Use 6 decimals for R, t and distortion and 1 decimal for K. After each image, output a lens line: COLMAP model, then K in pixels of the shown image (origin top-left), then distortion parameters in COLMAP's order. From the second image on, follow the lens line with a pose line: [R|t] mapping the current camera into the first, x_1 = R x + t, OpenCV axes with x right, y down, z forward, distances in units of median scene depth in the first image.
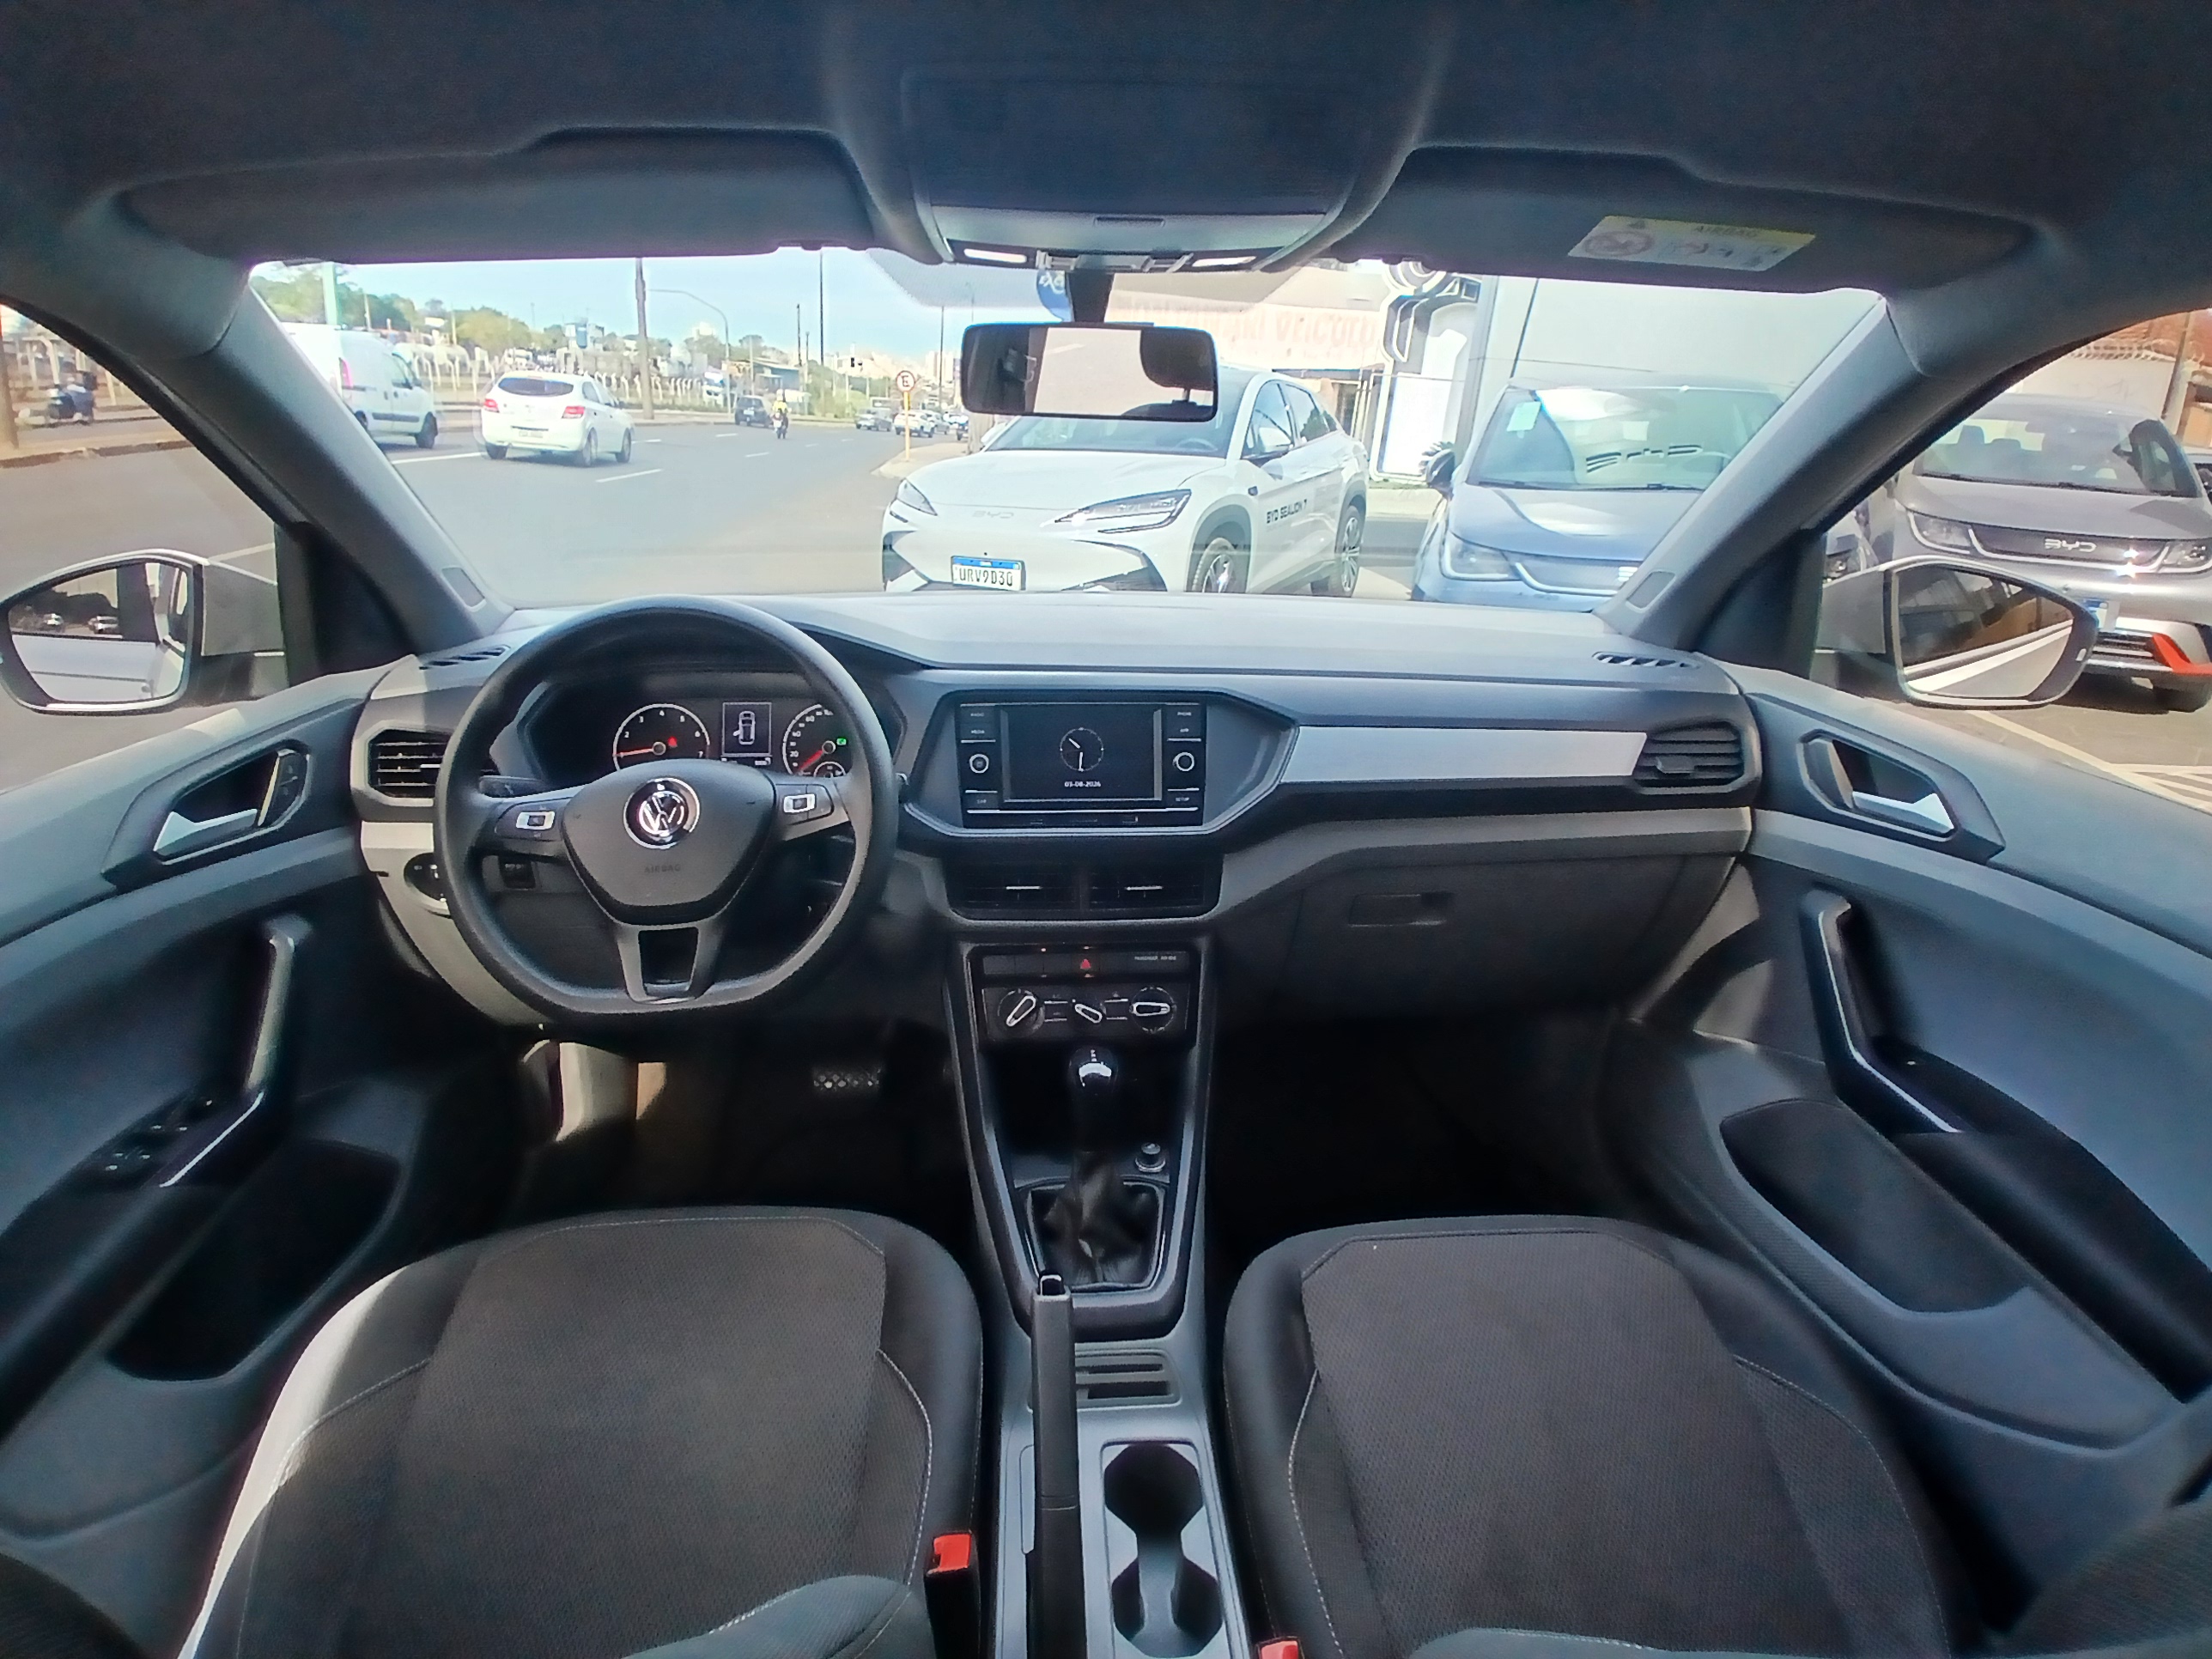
lens RADIAL K [[1124.9, 0, 1106.0], [0, 1124.9, 829.5], [0, 0, 1]] dist [-0.035172, -0.028825]
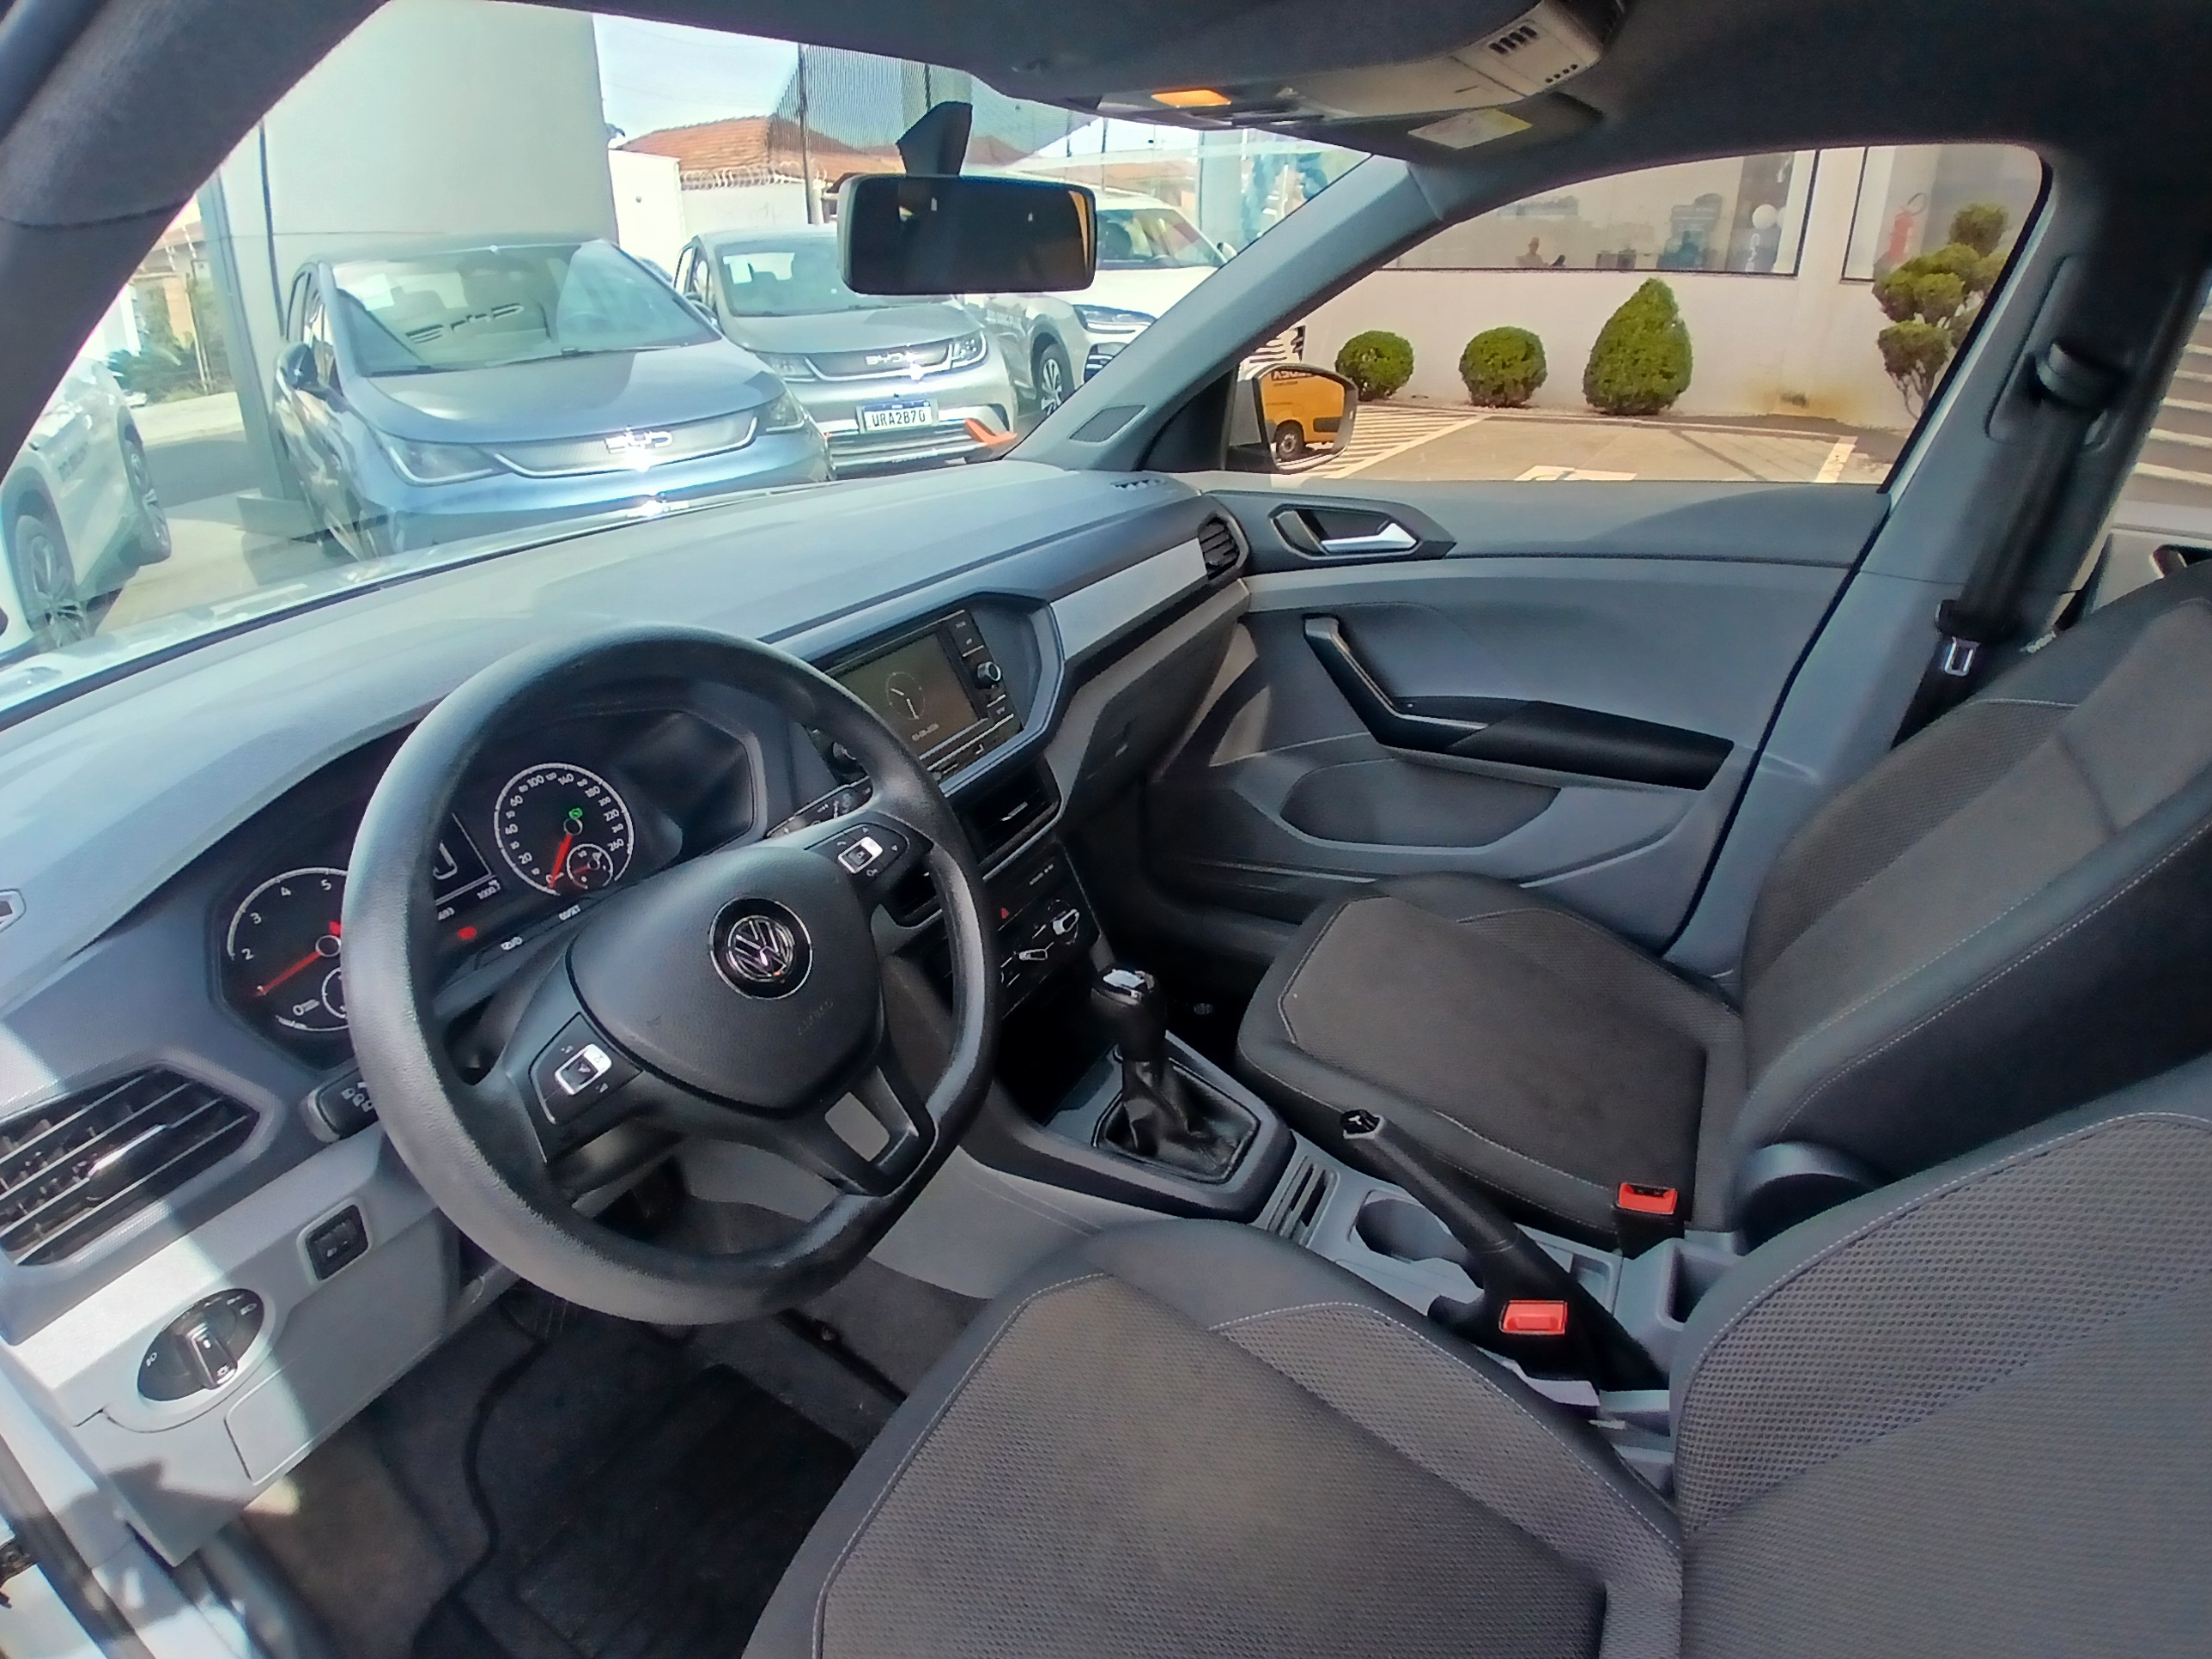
lens RADIAL K [[1137.6, 0, 1109.7], [0, 1137.6, 842.0], [0, 0, 1]] dist [-0.000590, -0.042537]
pose [[0.515584, -0.410966, 0.751851, -0.644103], [0.327302, 0.905391, 0.270444, -0.154832], [-0.791863, 0.106646, 0.601316, 0.363021]]
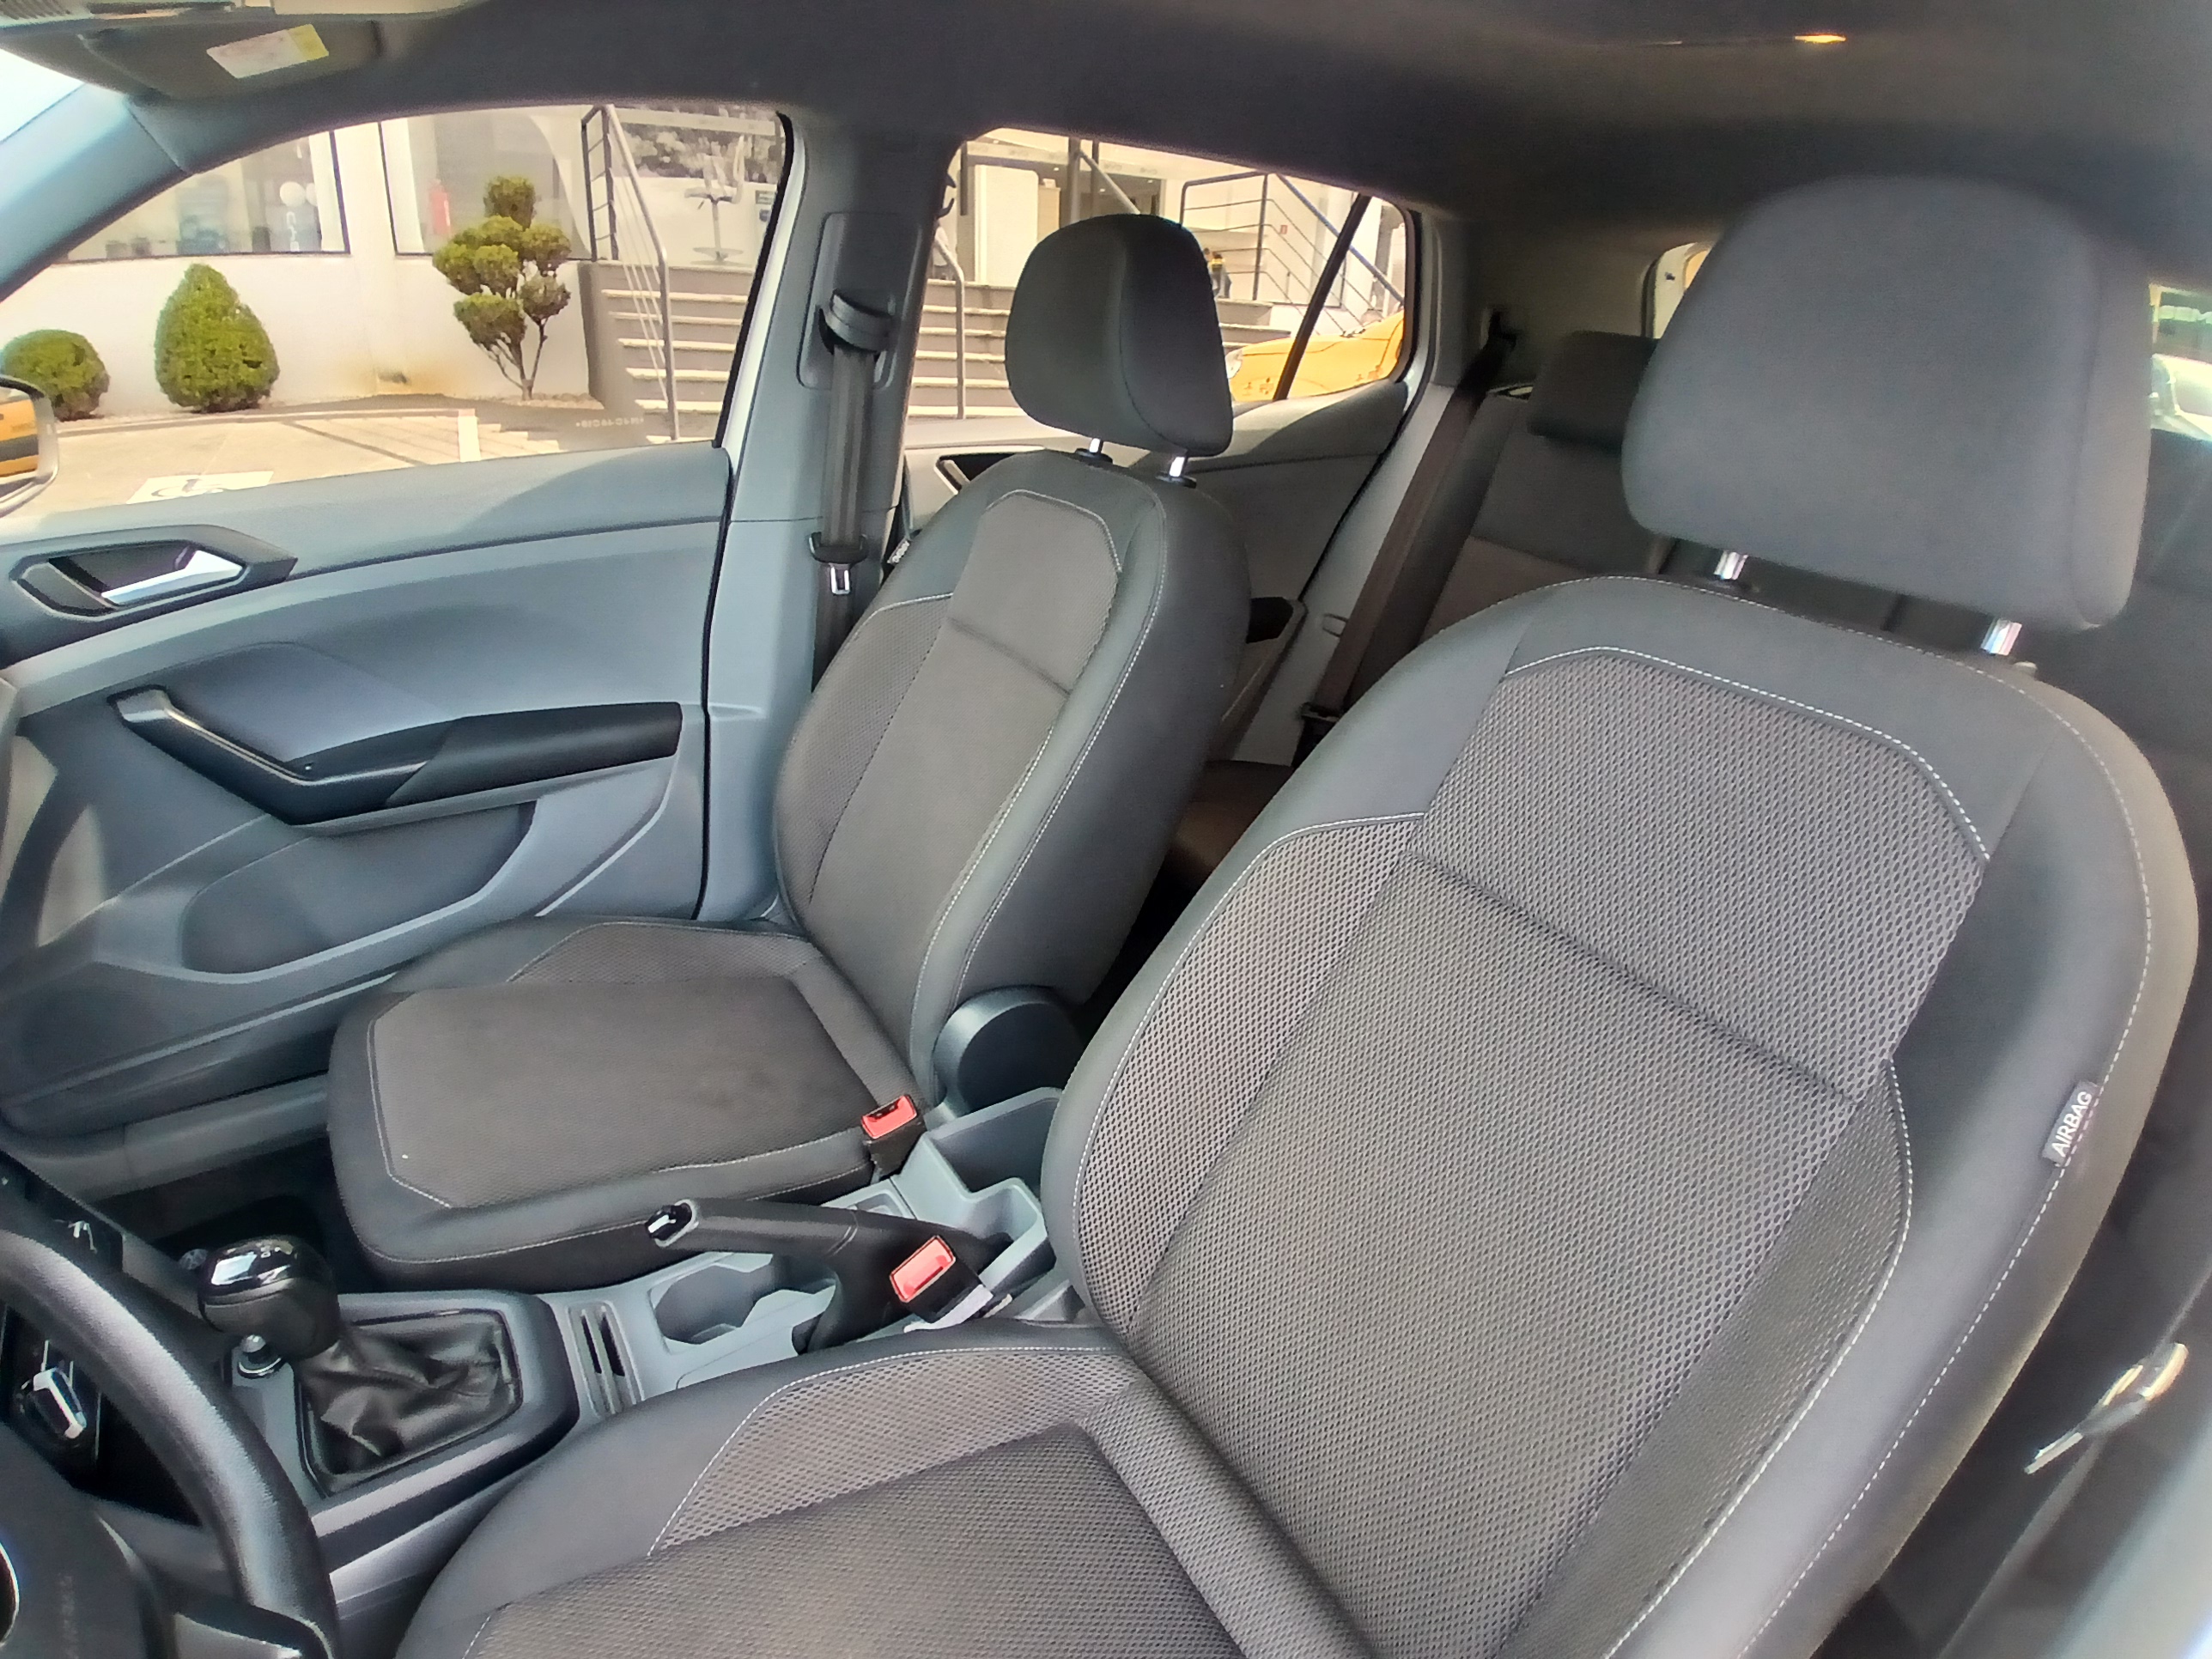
lens RADIAL K [[1115.6, 0, 1106.9], [0, 1115.6, 849.1], [0, 0, 1]] dist [0.025479, -0.067606]
pose [[-0.506950, -0.433466, 0.745057, -0.569374], [0.241821, 0.758129, 0.605610, -0.214659], [-0.827360, 0.487184, -0.279512, 0.587395]]
